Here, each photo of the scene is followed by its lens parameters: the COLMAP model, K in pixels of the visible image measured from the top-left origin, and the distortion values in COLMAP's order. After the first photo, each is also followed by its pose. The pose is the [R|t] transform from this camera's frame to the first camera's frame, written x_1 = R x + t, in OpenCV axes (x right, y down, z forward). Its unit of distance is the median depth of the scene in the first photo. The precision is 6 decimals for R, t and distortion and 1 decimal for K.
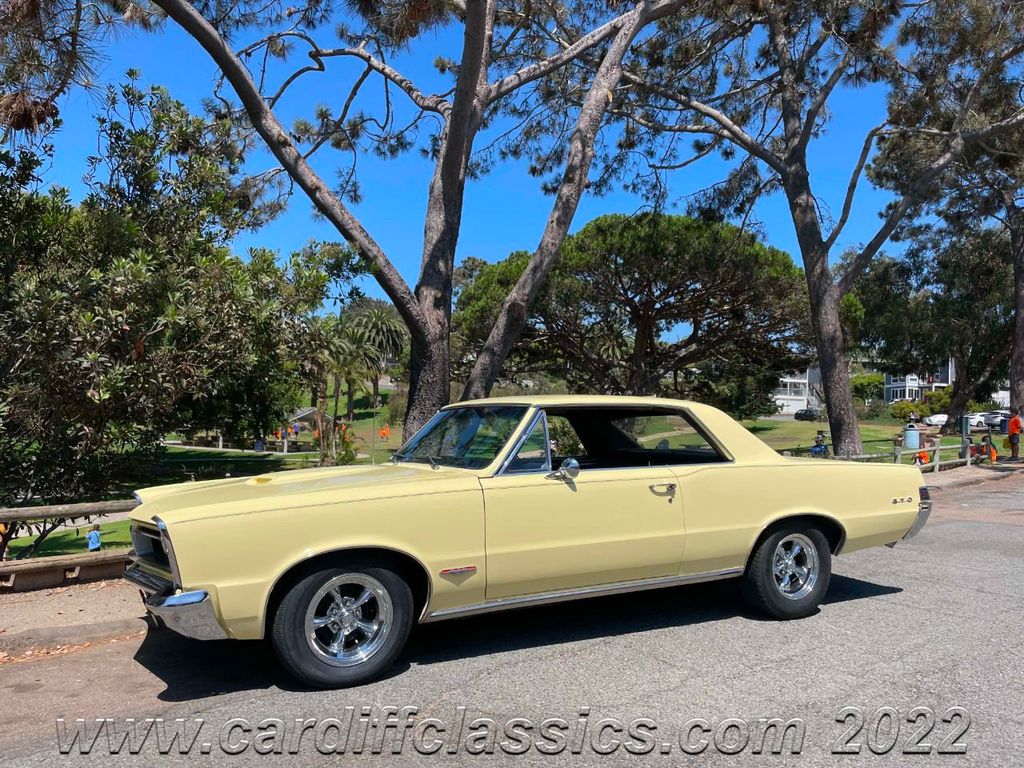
lens RADIAL K [[781.0, 0, 512.1], [0, 781.0, 368.7], [0, 0, 1]] dist [0.081043, -0.114536]
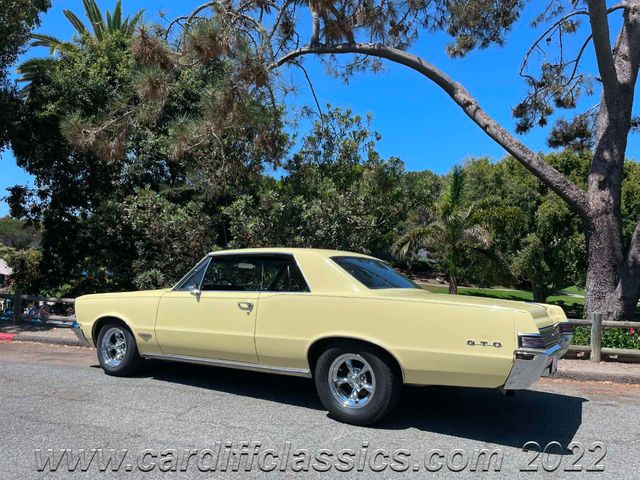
lens RADIAL K [[488.1, 0, 324.3], [0, 488.1, 235.7], [0, 0, 1]] dist [0.081043, -0.114536]
pose [[0.492917, -0.070046, -0.867252, 0.378087], [0.039357, 0.997529, -0.058199, 0.026404], [0.869186, -0.005445, 0.494455, 0.221872]]
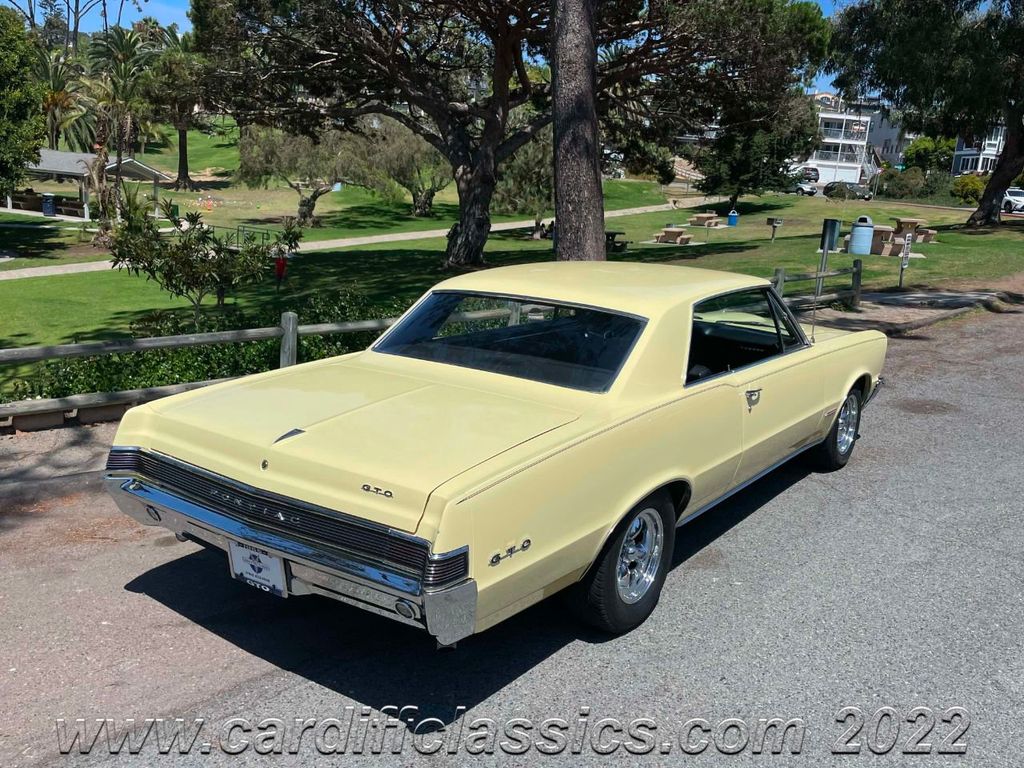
lens RADIAL K [[912.5, 0, 516.8], [0, 912.5, 387.7], [0, 0, 1]] dist [0.070576, -0.093431]
pose [[0.998902, 0.040313, -0.023854, 0.612427], [-0.031892, 0.958293, 0.284002, -0.002743], [0.034308, -0.282929, 0.958527, 0.545190]]
